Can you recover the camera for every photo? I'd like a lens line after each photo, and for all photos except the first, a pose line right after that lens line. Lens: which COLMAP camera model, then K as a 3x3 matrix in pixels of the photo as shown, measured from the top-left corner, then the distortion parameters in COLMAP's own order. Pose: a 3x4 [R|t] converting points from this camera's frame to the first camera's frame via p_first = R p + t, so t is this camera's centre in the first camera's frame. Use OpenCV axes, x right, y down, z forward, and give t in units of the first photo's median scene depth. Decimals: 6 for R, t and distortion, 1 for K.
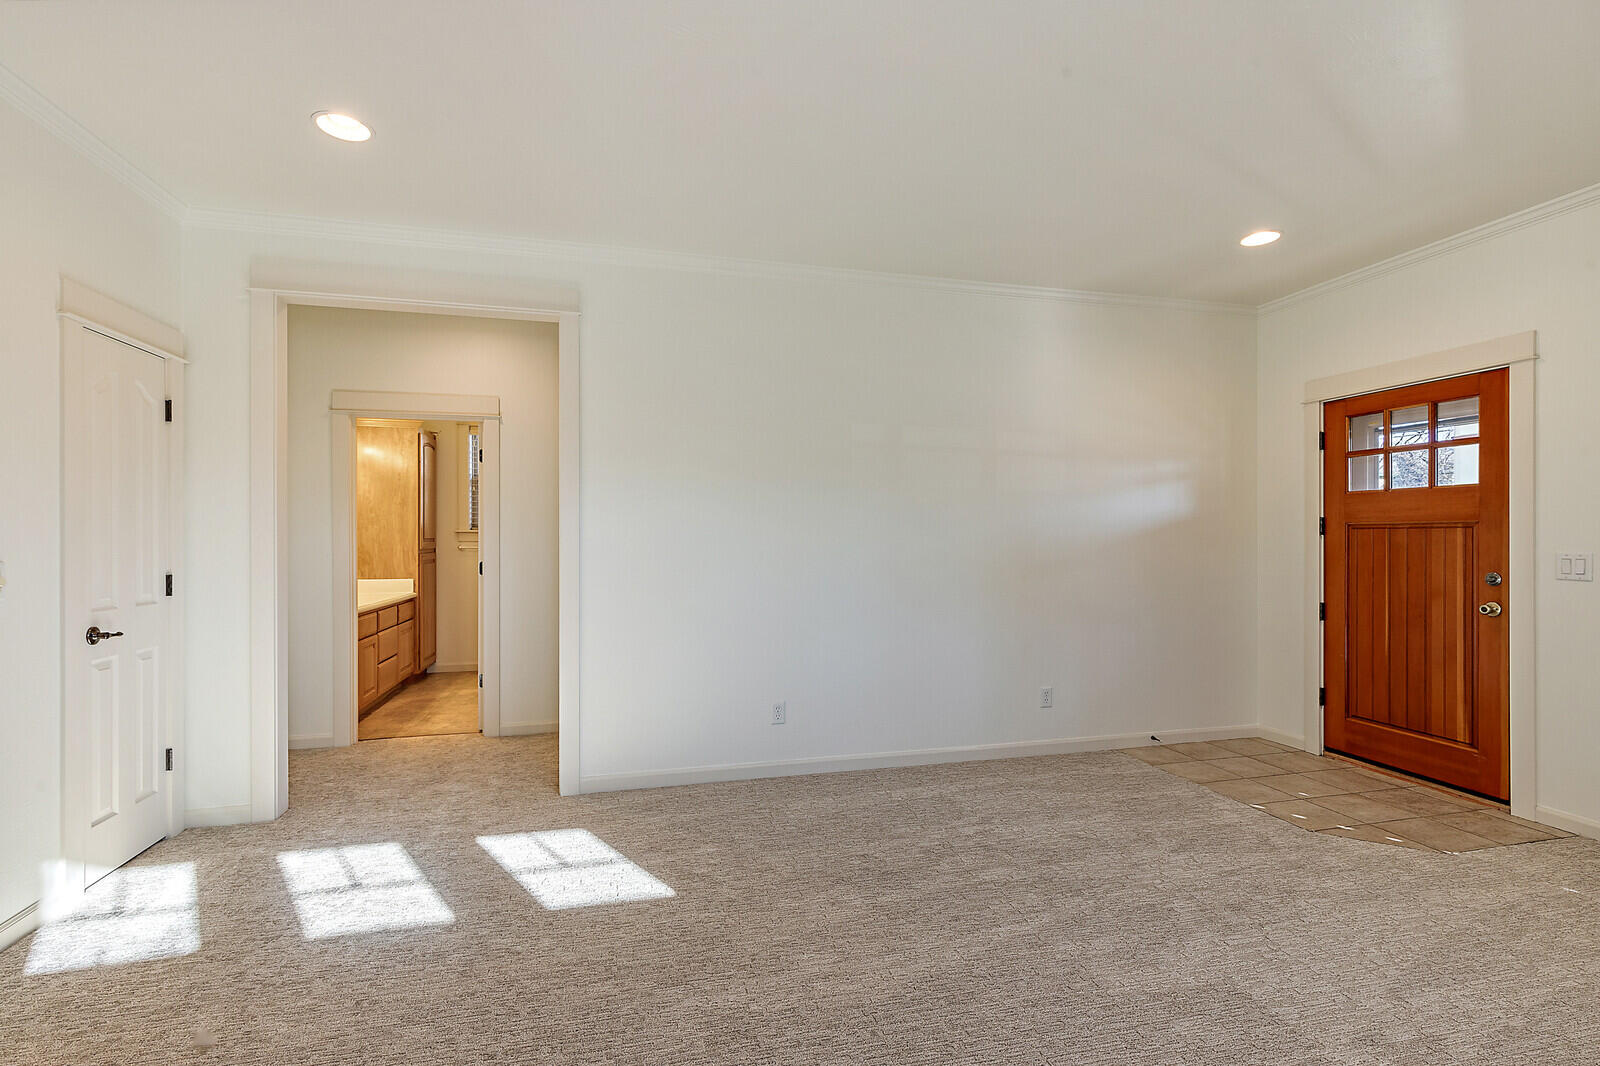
lens RADIAL K [[726.5, 0, 807.4], [0, 726.5, 526.2], [0, 0, 1]] dist [0.000410, -0.000811]
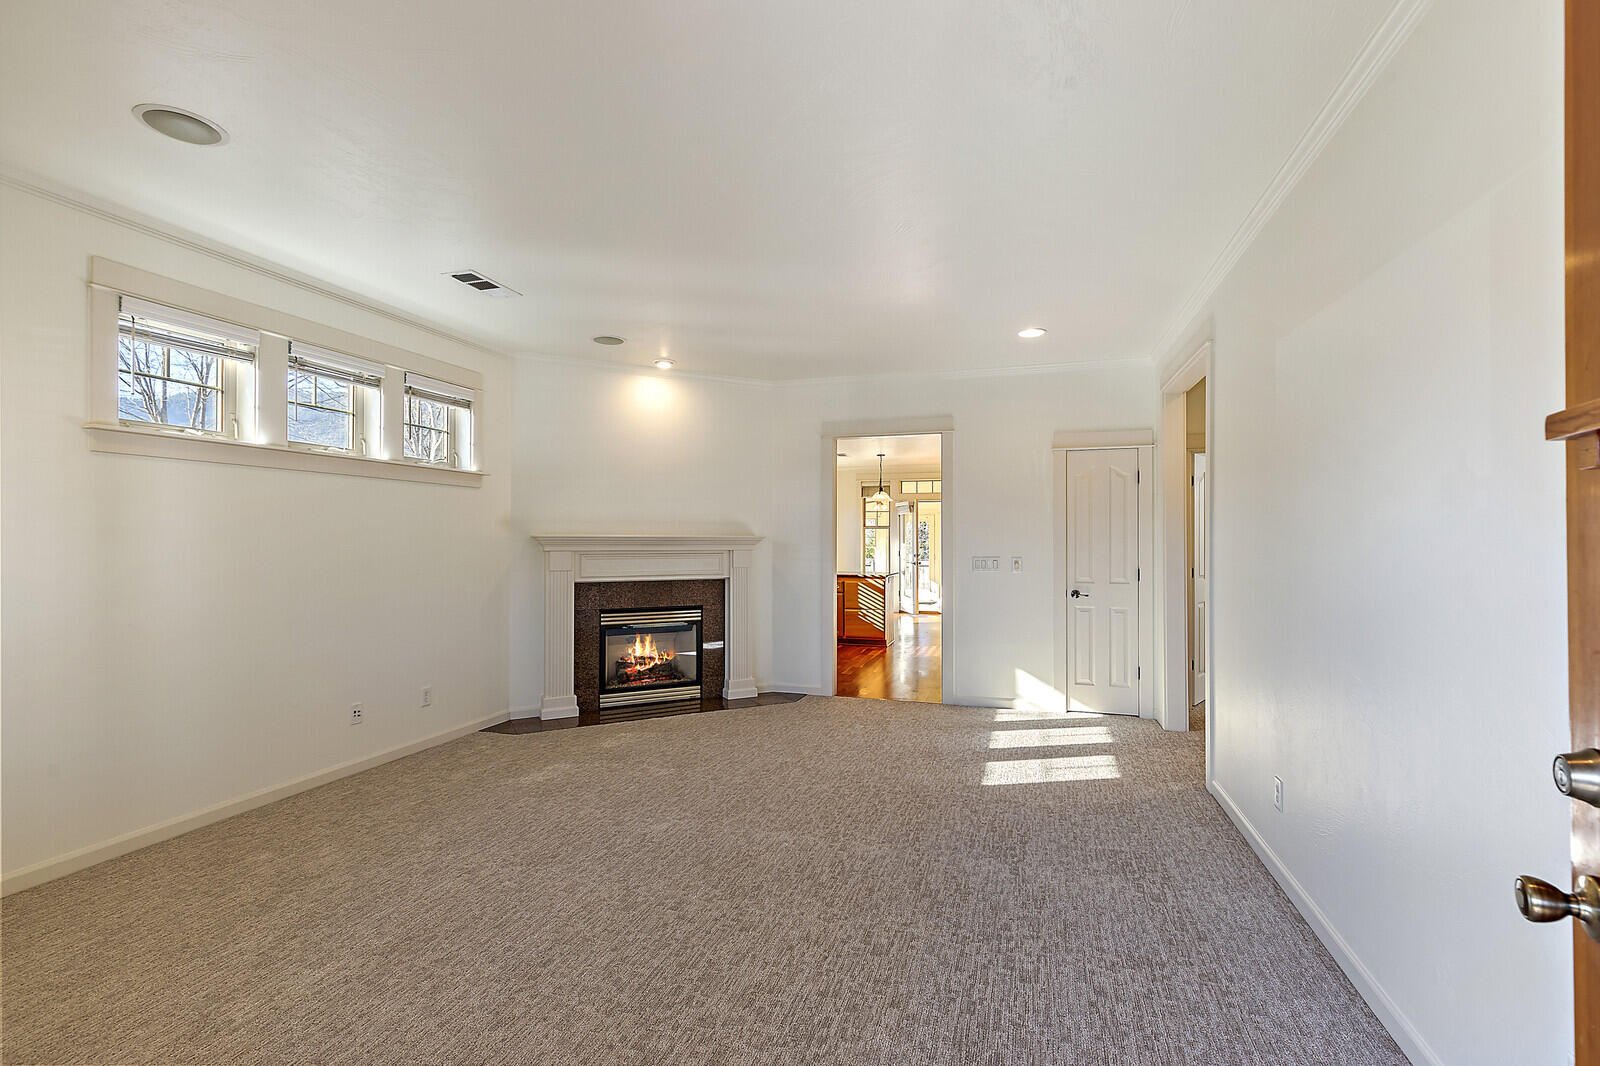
lens RADIAL K [[709.5, 0, 792.2], [0, 709.5, 526.7], [0, 0, 1]] dist [-0.000992, -0.000133]
pose [[-0.532808, -0.012840, -0.846139, 0.792811], [0.014474, 0.999600, -0.024284, -0.005322], [0.846112, -0.025186, -0.532409, 0.917337]]
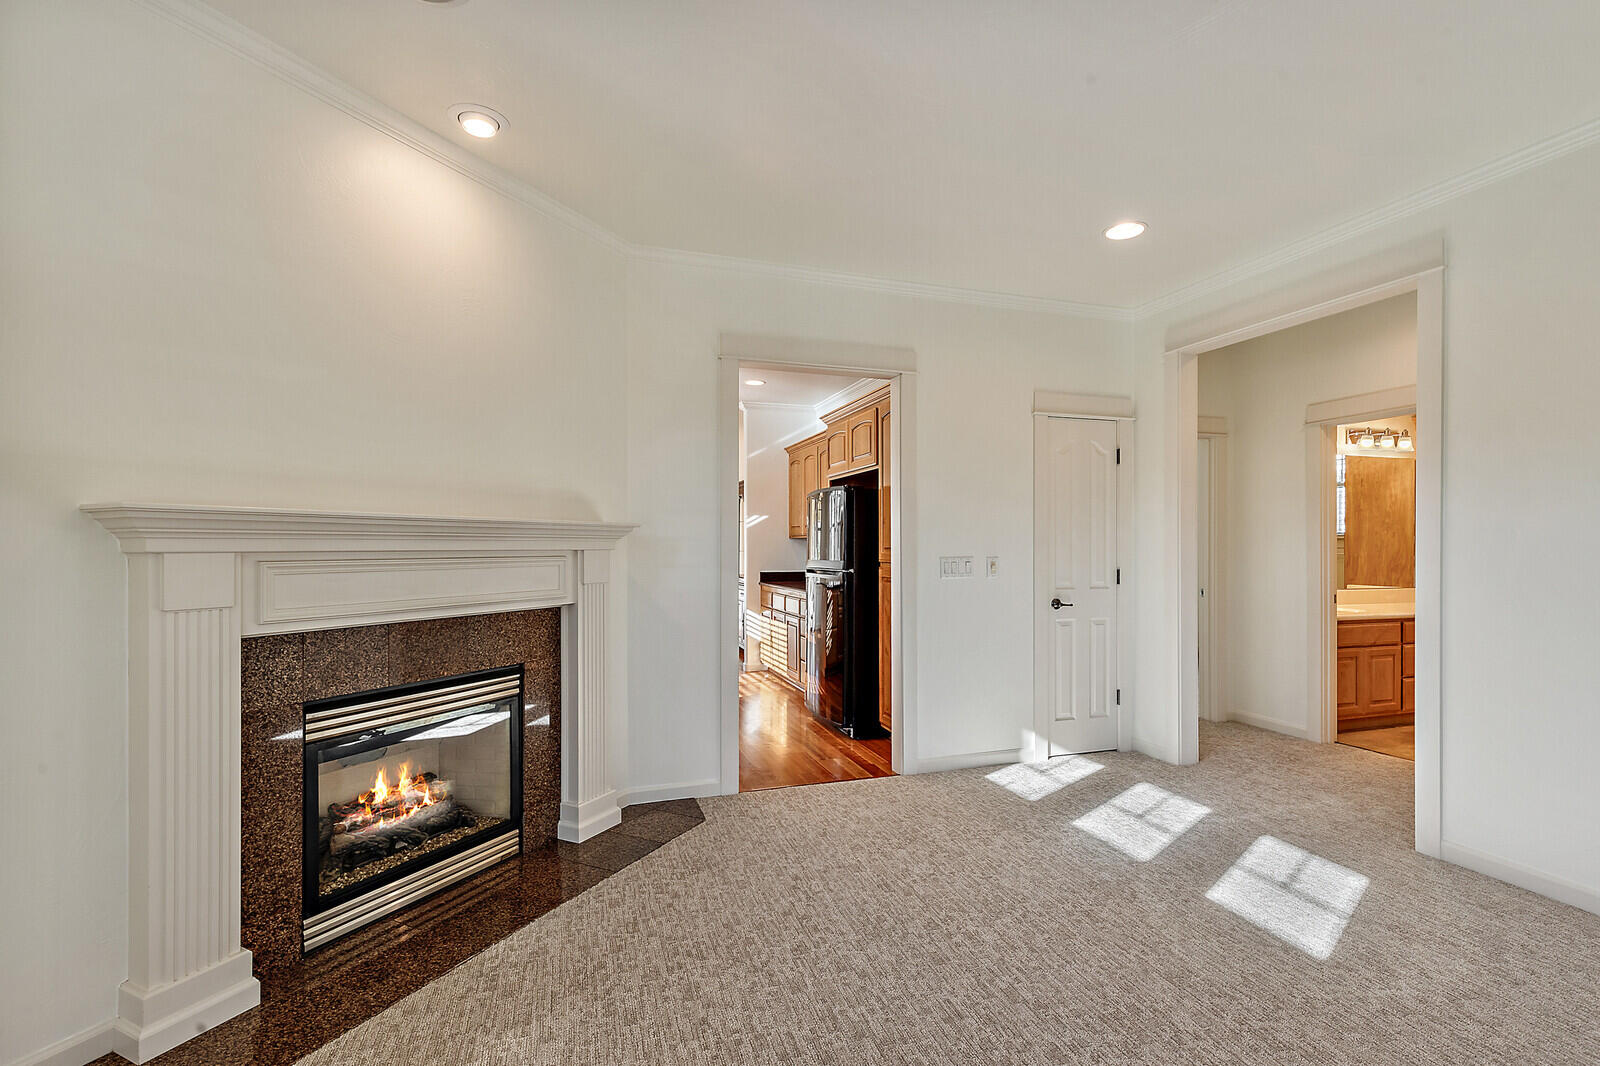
lens RADIAL K [[740.3, 0, 801.0], [0, 740.3, 545.1], [0, 0, 1]] dist [0.004650, 0.000696]
pose [[0.071205, 0.004983, -0.997449, 0.411455], [0.015441, 0.999862, 0.006098, -0.000266], [0.997342, -0.015836, 0.071118, 0.203619]]
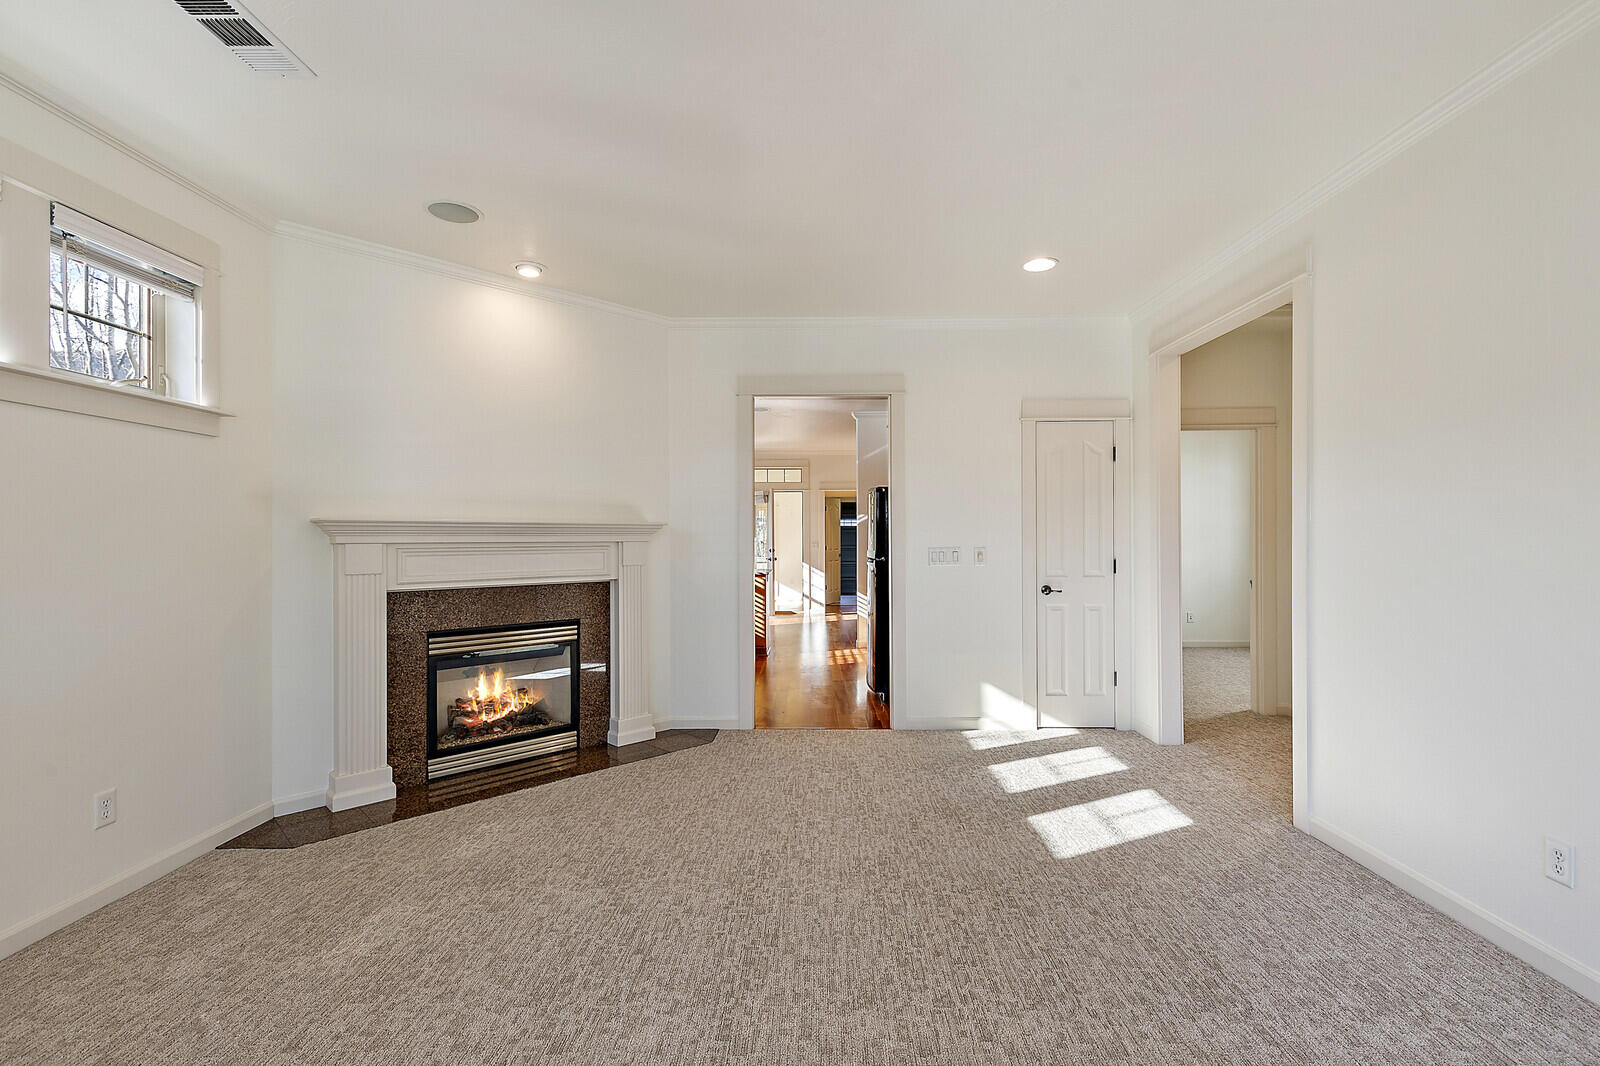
lens RADIAL K [[719.3, 0, 795.6], [0, 719.3, 529.9], [0, 0, 1]] dist [0.001430, -0.000046]
pose [[-0.264874, -0.005142, -0.964269, 0.593268], [0.019855, 0.999745, -0.010785, 0.004924], [0.964079, -0.022002, -0.264704, 0.570039]]
